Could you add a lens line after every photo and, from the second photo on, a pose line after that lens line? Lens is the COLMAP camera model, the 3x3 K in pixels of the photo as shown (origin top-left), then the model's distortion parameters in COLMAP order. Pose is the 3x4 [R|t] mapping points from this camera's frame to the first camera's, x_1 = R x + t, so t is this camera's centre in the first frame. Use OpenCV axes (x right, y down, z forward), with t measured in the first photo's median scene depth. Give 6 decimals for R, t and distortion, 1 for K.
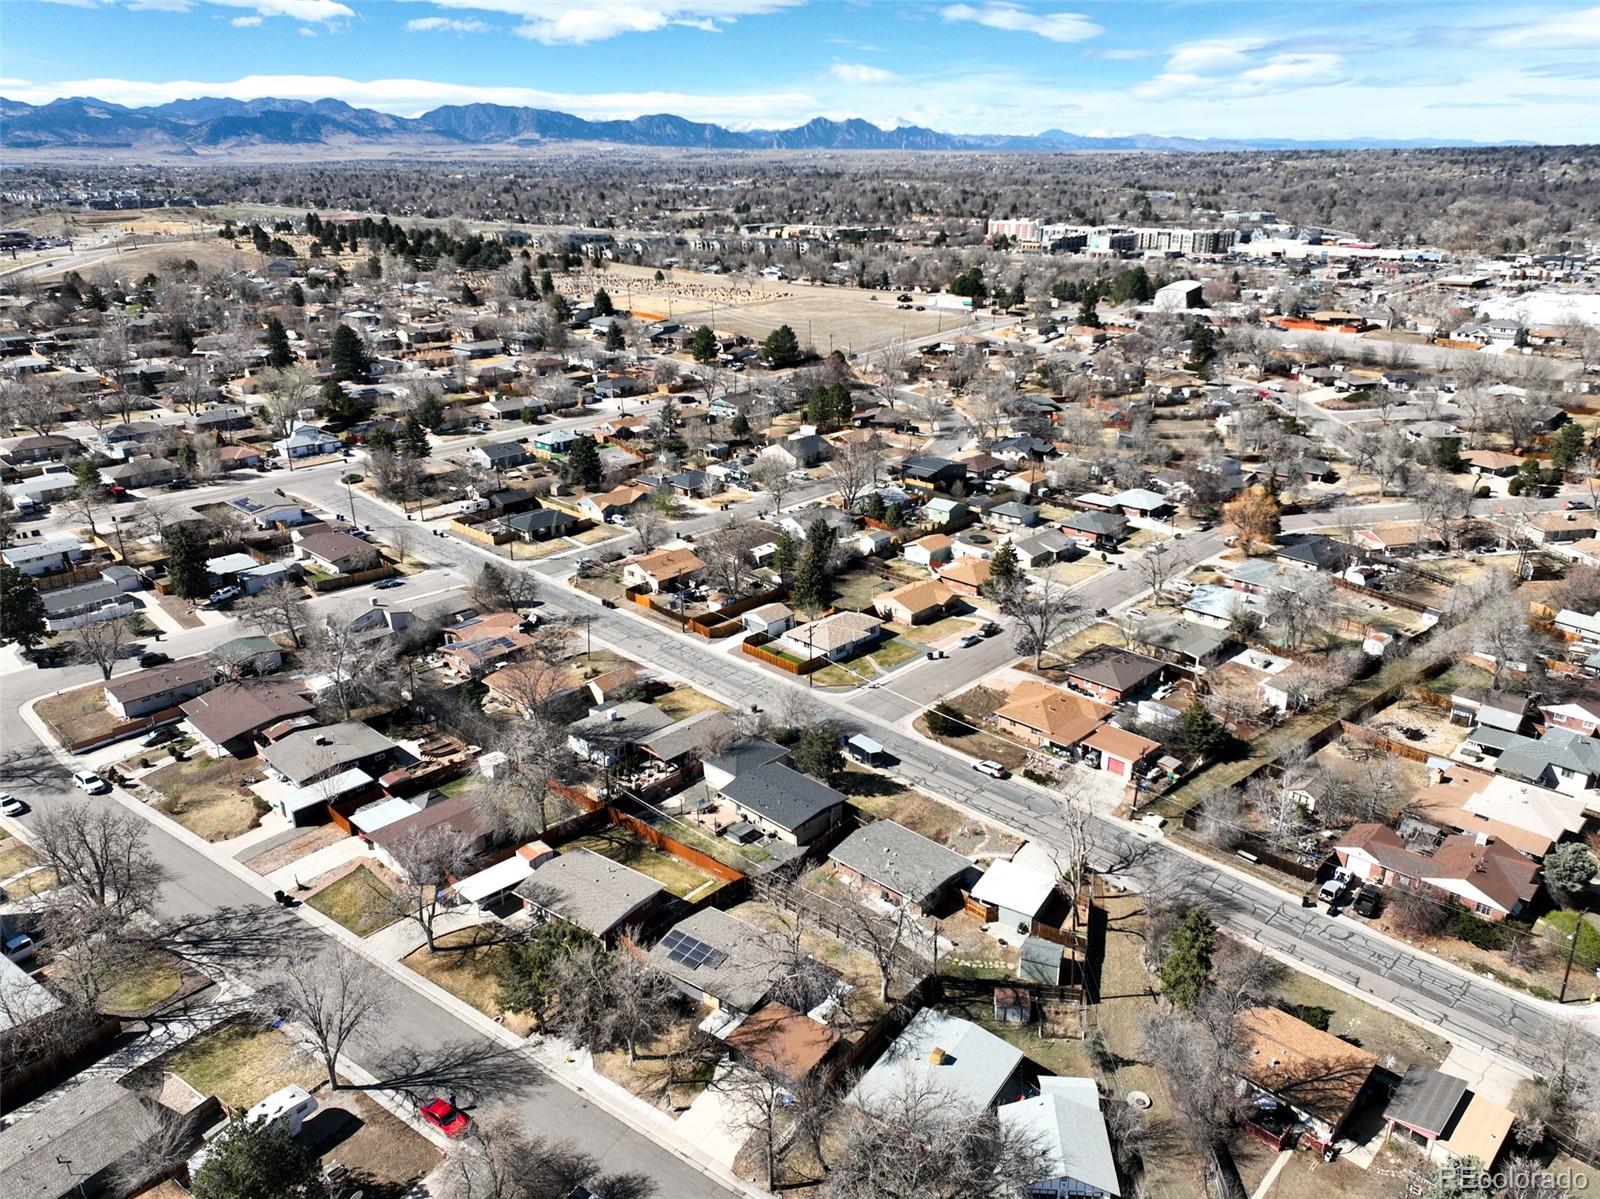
lens RADIAL K [[1114.6, 0, 800.0], [0, 1114.6, 599.5], [0, 0, 1]] dist [0.009677, 0.004335]
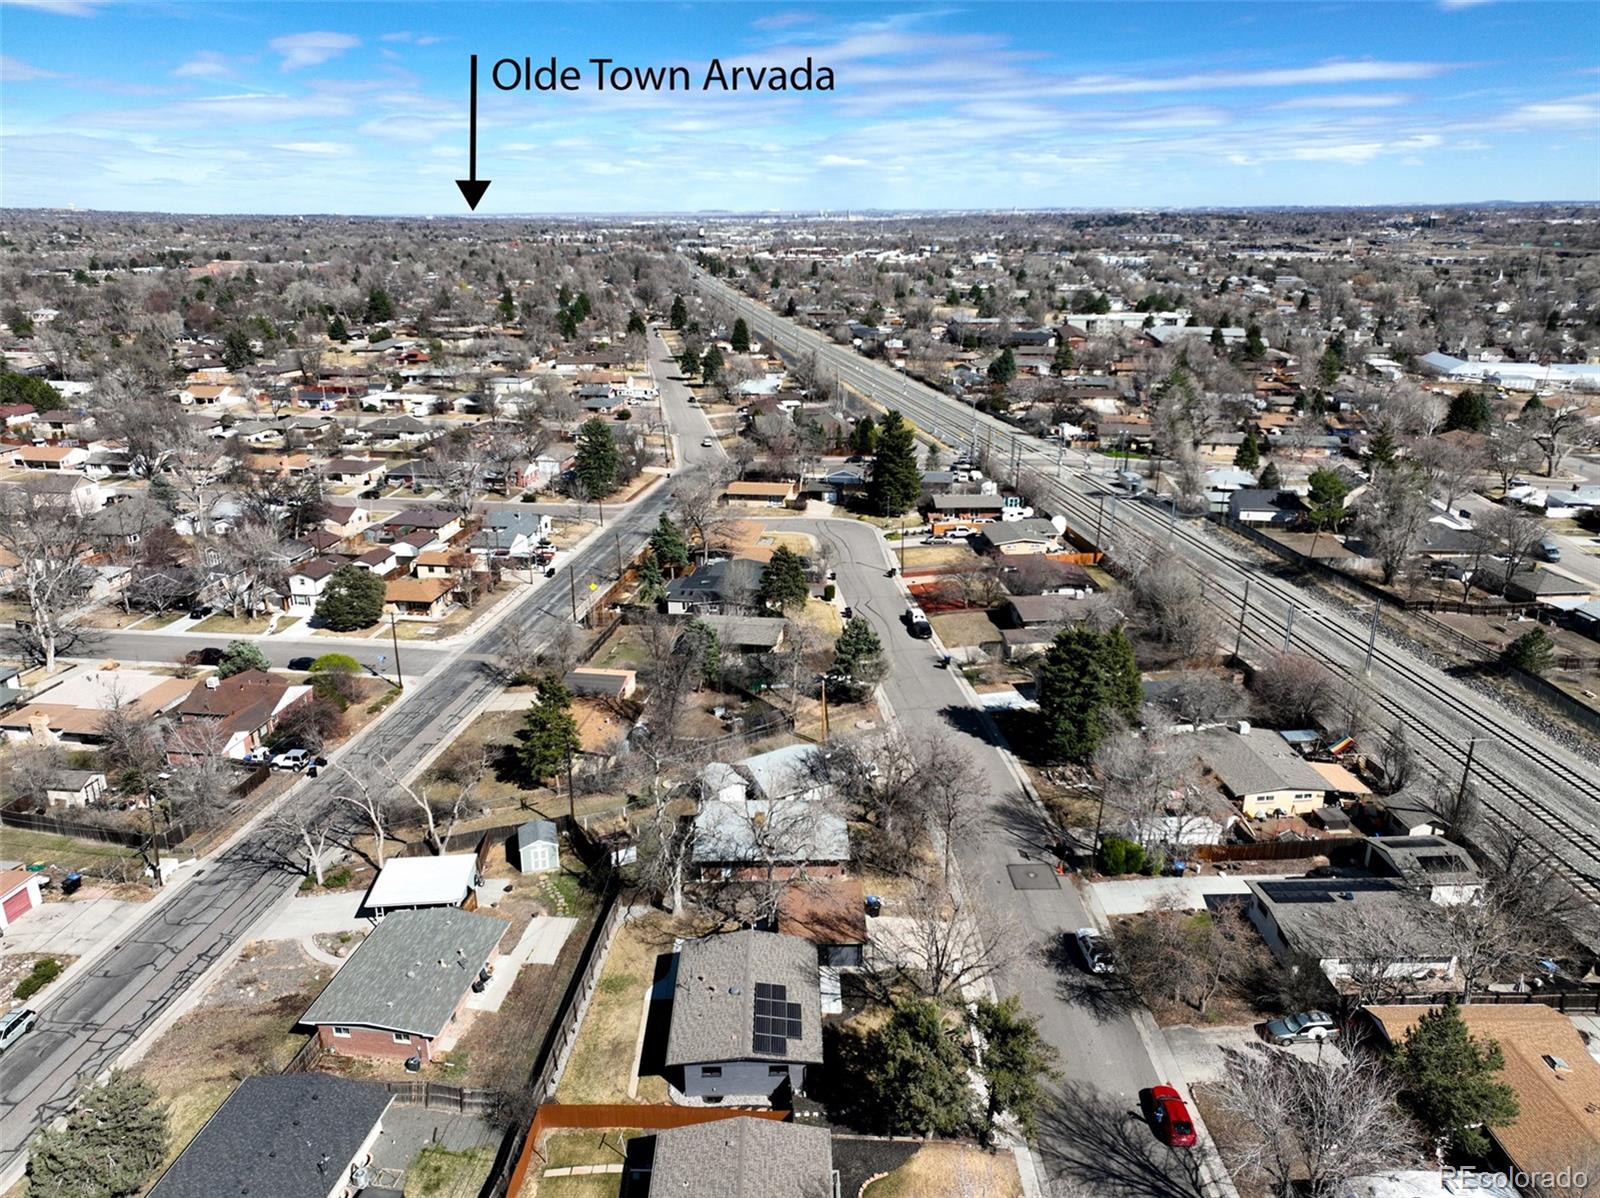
lens RADIAL K [[1114.6, 0, 800.0], [0, 1114.6, 599.0], [0, 0, 1]] dist [0.009677, 0.004335]
pose [[-0.584593, -0.257547, 0.769364, -0.363781], [0.303481, 0.810025, 0.501755, -0.151873], [-0.752429, 0.526810, -0.395375, 0.716202]]
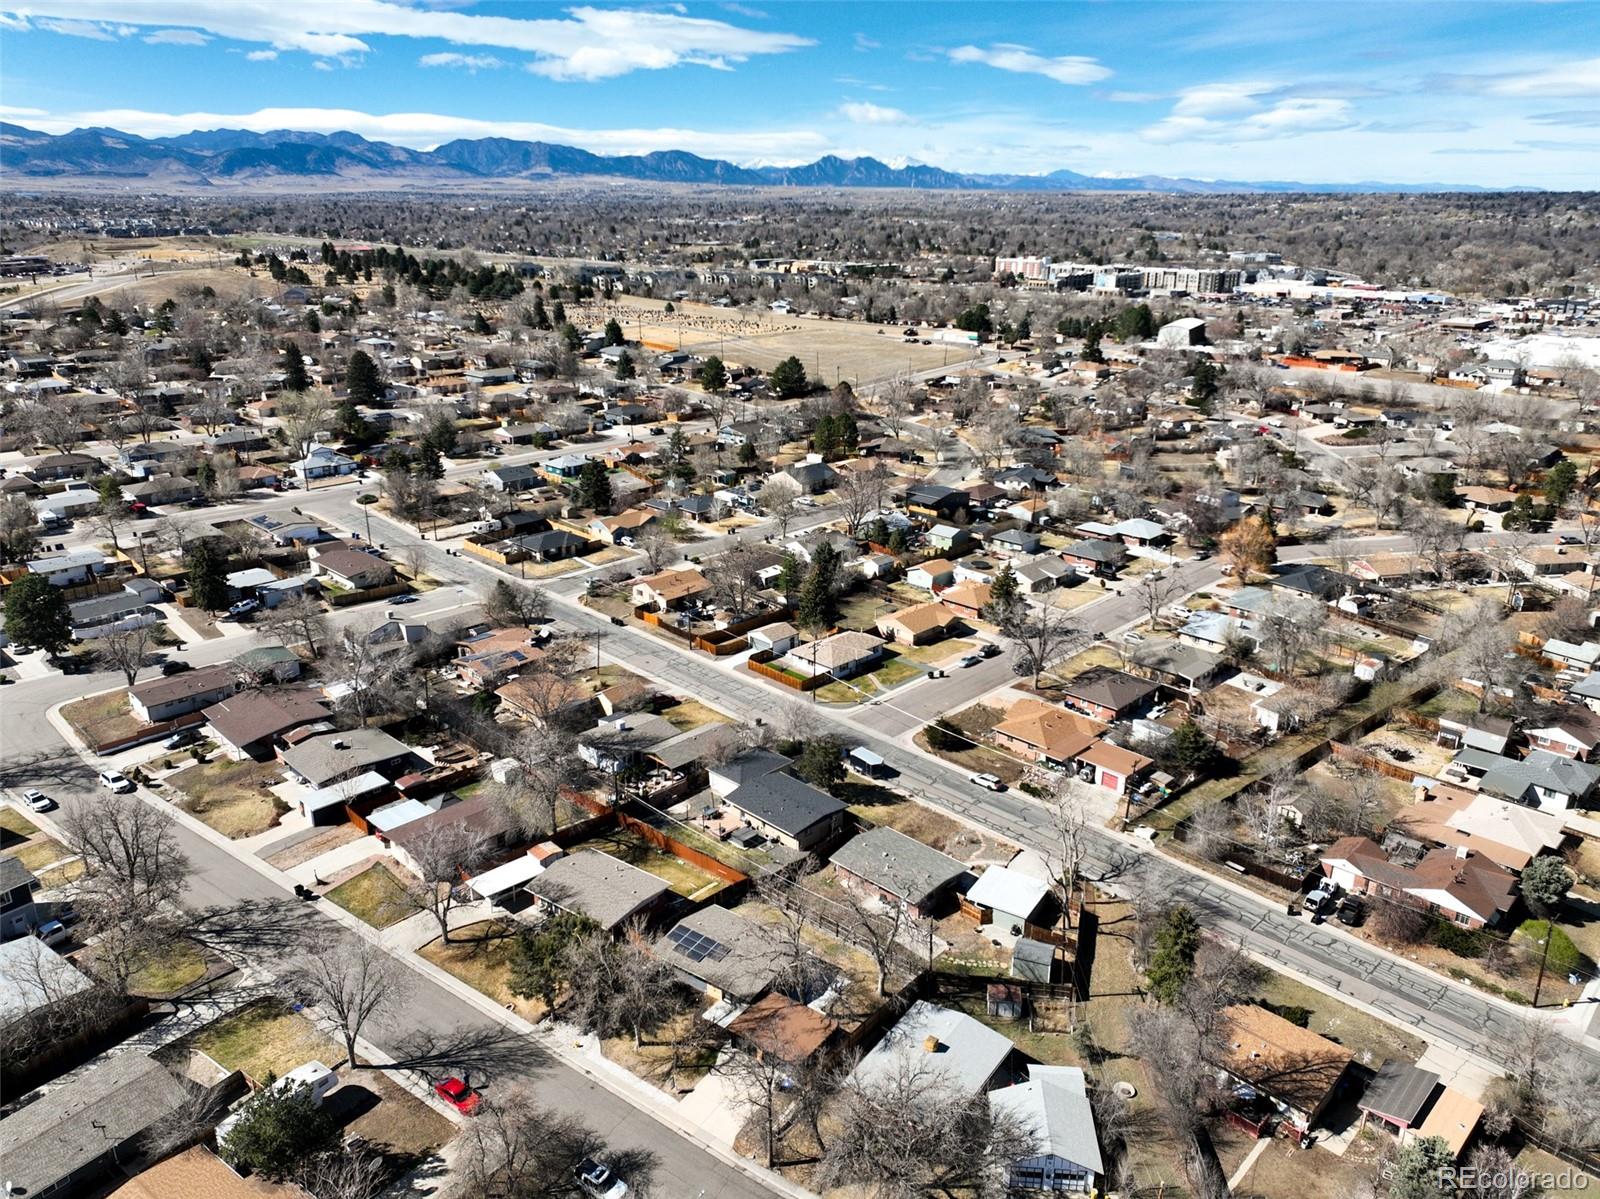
lens RADIAL K [[1114.6, 0, 800.0], [0, 1114.6, 599.5], [0, 0, 1]] dist [0.009677, 0.004335]
pose [[0.999904, 0.013309, -0.003956, -0.000447], [-0.013416, 0.999503, -0.028529, 0.013736], [0.003575, 0.028580, 0.999585, -0.030094]]
